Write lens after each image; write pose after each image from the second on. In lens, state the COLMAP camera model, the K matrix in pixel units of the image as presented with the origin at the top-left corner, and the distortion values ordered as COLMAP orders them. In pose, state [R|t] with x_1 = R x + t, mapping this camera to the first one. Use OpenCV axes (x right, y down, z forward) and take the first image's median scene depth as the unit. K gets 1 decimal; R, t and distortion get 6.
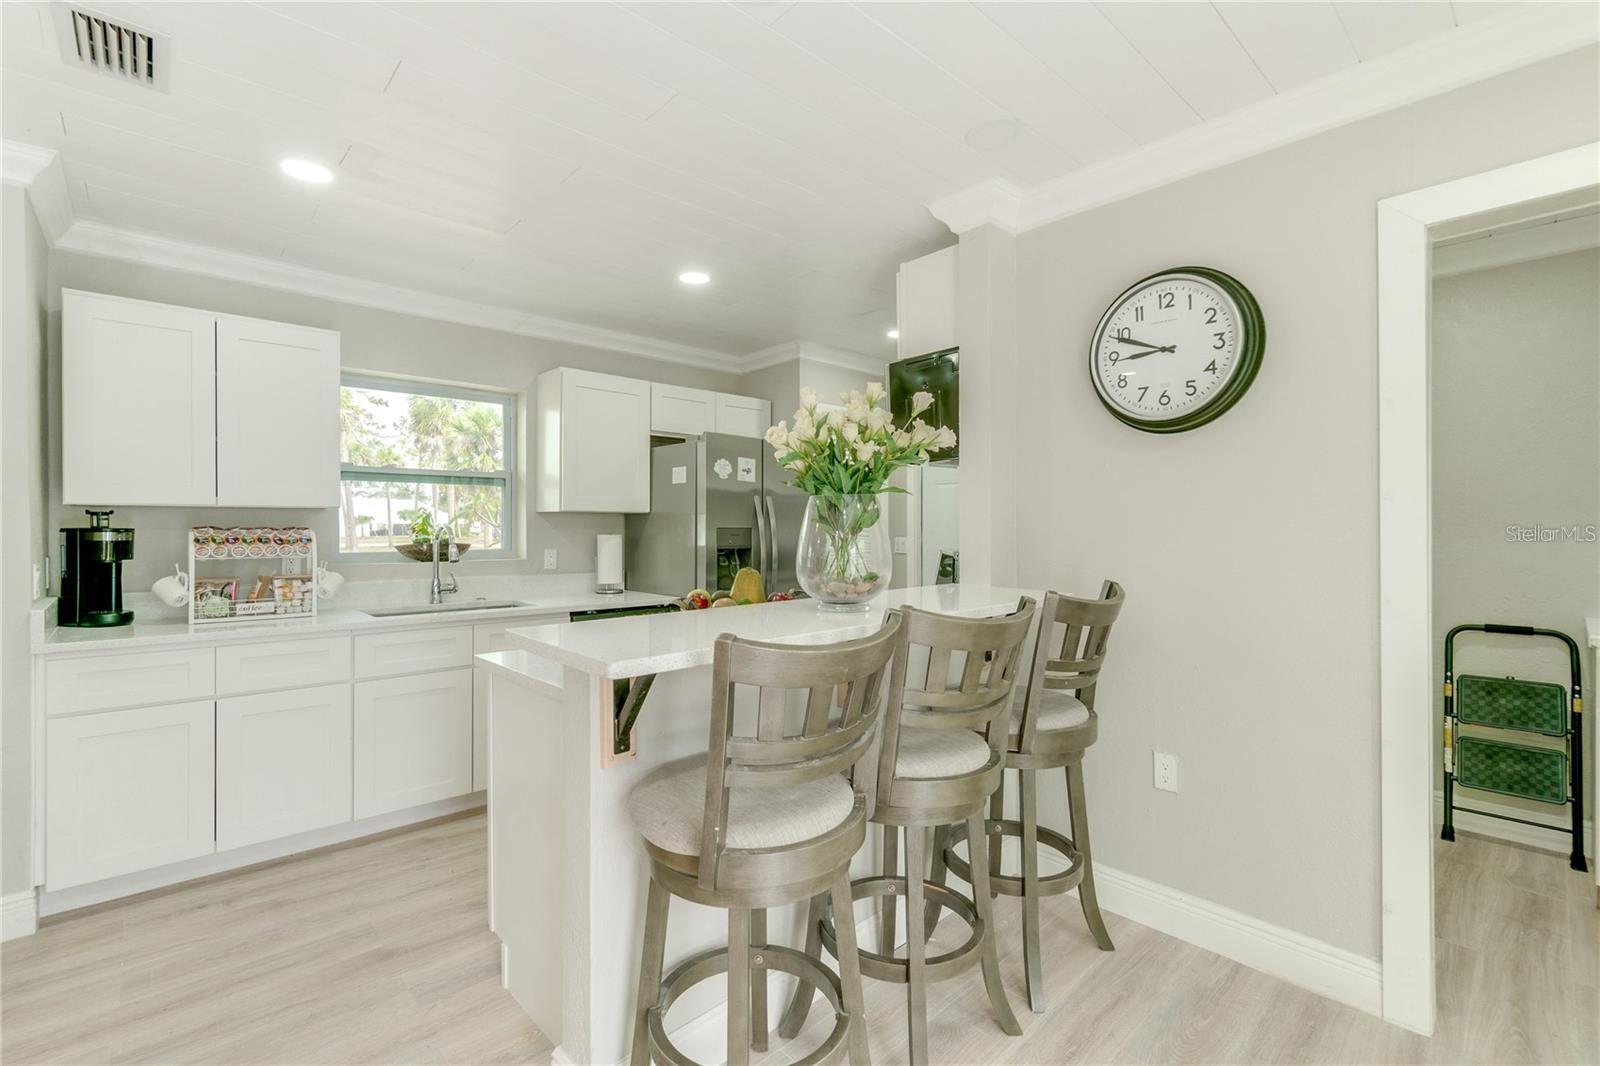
lens RADIAL K [[700.5, 0, 794.1], [0, 700.5, 516.5], [0, 0, 1]] dist [-0.001176, -0.000085]
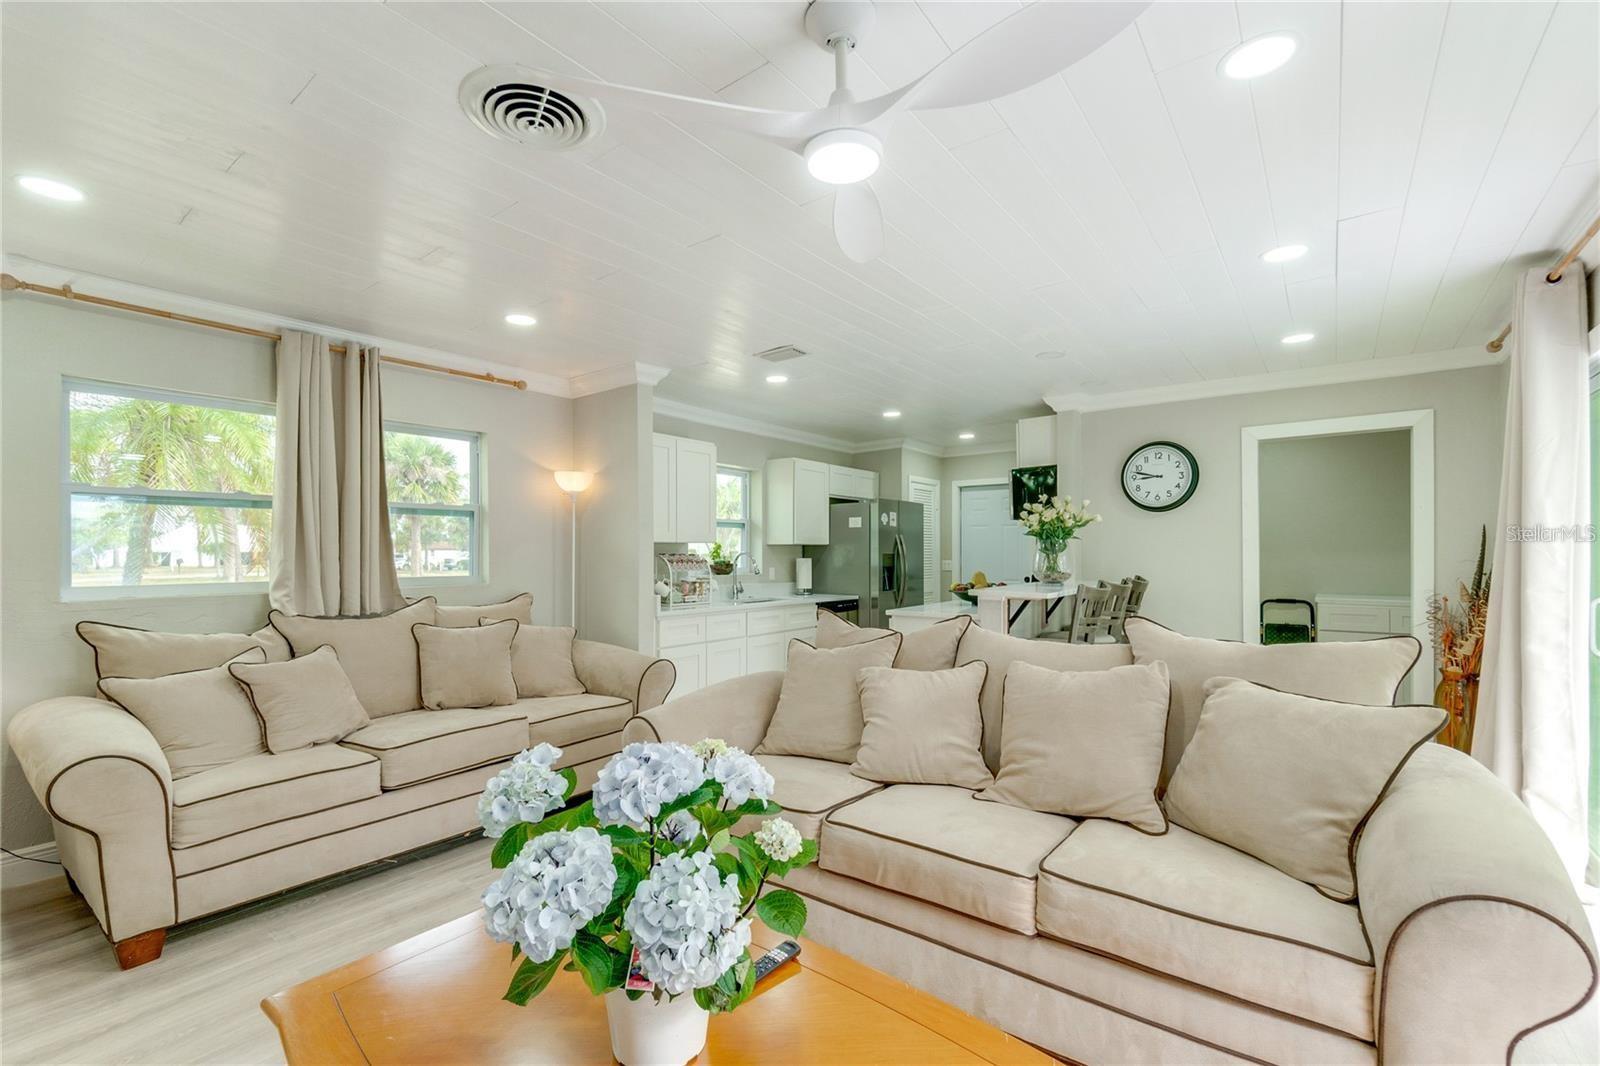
lens RADIAL K [[710.2, 0, 777.5], [0, 710.2, 545.3], [0, 0, 1]] dist [-0.001636, -0.000102]
pose [[0.985951, -0.000222, 0.167037, -0.818122], [-0.000041, 0.999999, 0.001572, -0.009128], [-0.167037, -0.001557, 0.985949, -0.822368]]
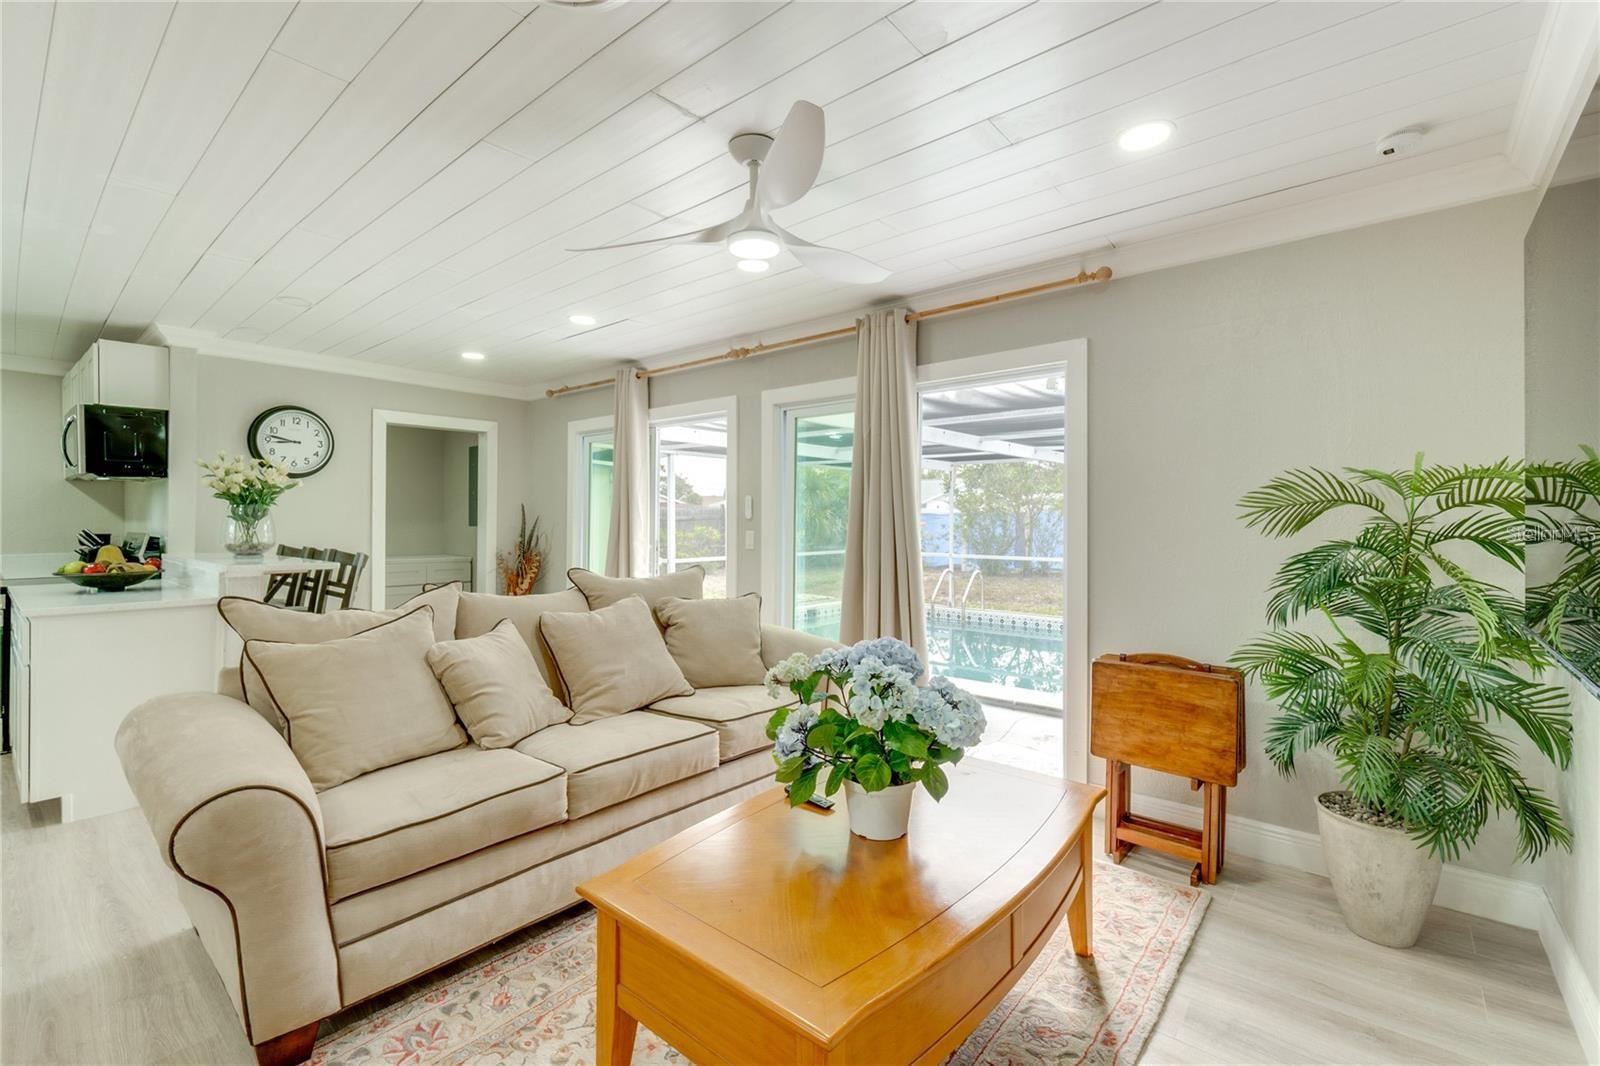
lens RADIAL K [[702.5, 0, 802.0], [0, 702.5, 519.4], [0, 0, 1]] dist [-0.003514, -0.000575]
pose [[-0.133176, 0.003127, 0.991088, -1.435796], [-0.015826, 0.999861, -0.005281, -0.000255], [-0.990966, -0.016388, -0.133108, -0.248110]]
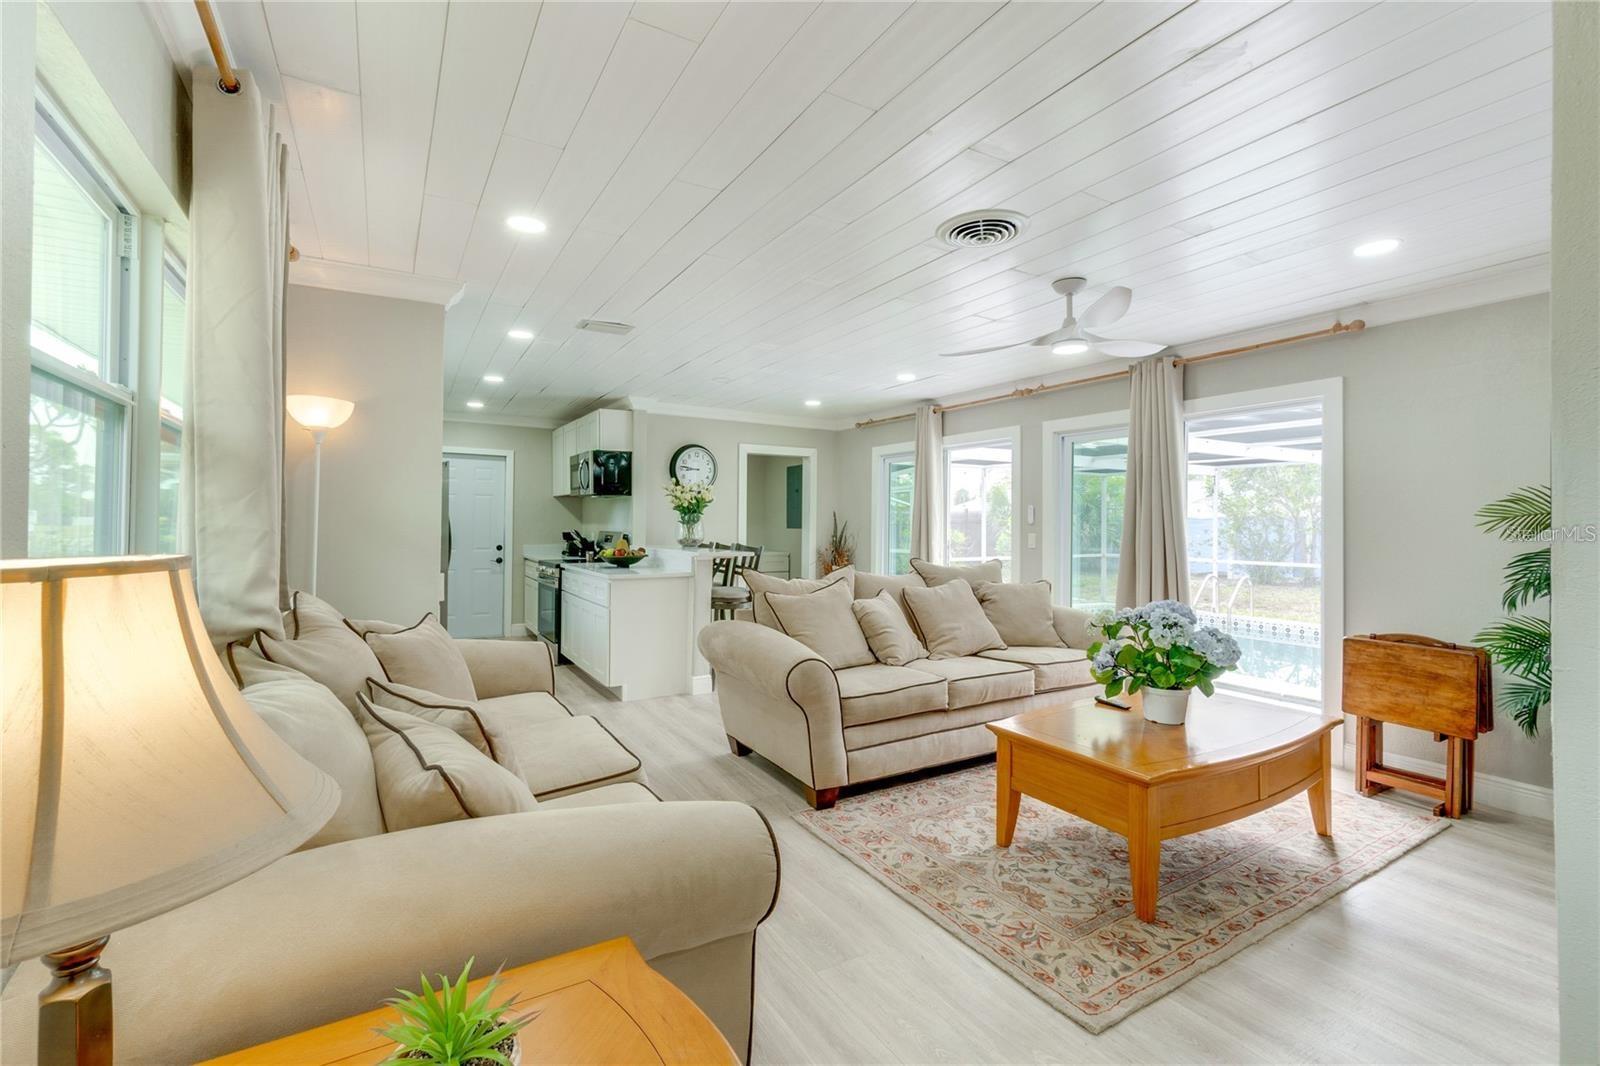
lens RADIAL K [[700.5, 0, 794.1], [0, 700.5, 516.5], [0, 0, 1]] dist [-0.001176, -0.000085]
pose [[0.196621, 0.012186, 0.980404, -1.911880], [-0.019389, 0.999776, -0.008539, 0.001149], [-0.980288, -0.017330, 0.196813, -0.076235]]
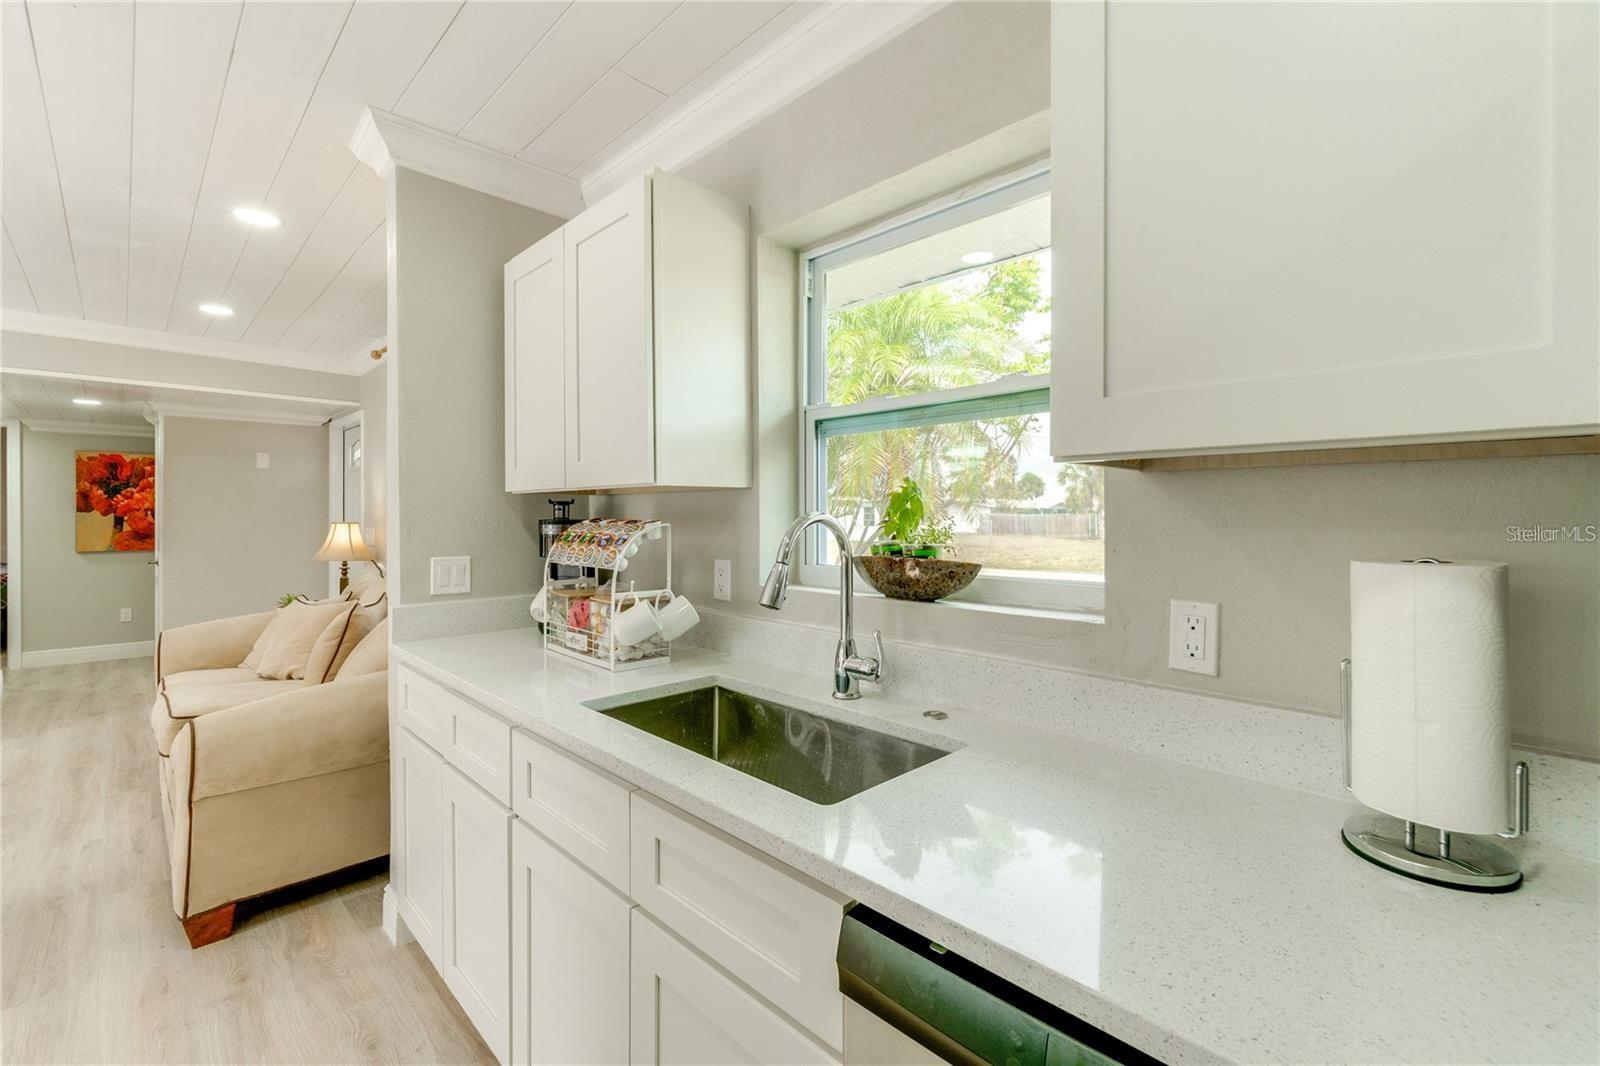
lens RADIAL K [[702.5, 0, 802.0], [0, 702.5, 519.4], [0, 0, 1]] dist [-0.003514, -0.000575]
pose [[0.034029, 0.002036, -0.999419, -0.078809], [0.012303, 0.999921, 0.002456, 0.016581], [0.999345, -0.012380, 0.034001, 1.187626]]
